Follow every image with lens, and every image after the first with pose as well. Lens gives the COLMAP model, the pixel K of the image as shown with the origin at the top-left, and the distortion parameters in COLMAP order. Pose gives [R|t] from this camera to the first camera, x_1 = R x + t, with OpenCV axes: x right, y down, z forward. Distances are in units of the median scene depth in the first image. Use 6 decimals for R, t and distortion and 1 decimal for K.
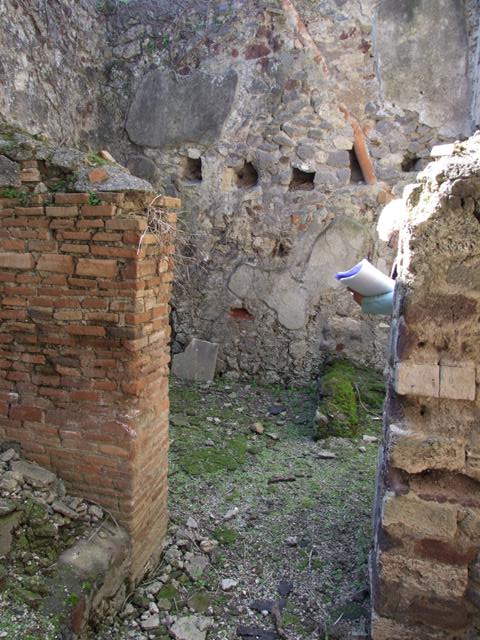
lens RADIAL K [[532.5, 0, 227.4], [0, 532.5, 321.7], [0, 0, 1]] dist [-0.053837, 0.046502]
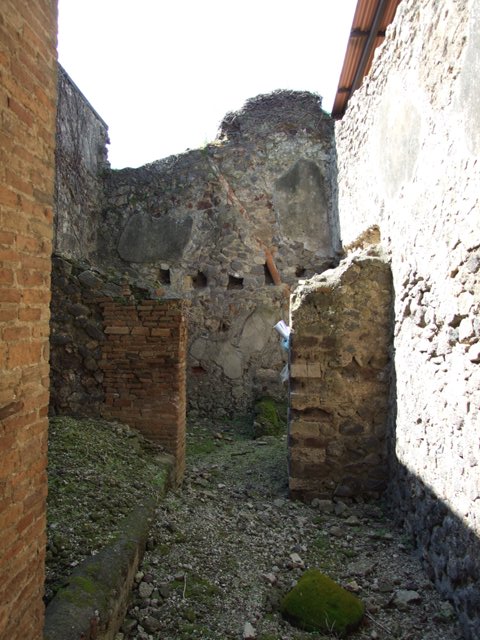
lens RADIAL K [[532.5, 0, 239.8], [0, 532.5, 319.4], [0, 0, 1]] dist [-0.053837, 0.046502]
pose [[0.983658, -0.024465, 0.178379, -0.143723], [0.053120, 0.986060, -0.157683, 0.099177], [-0.172035, 0.164582, 0.971245, -0.574128]]
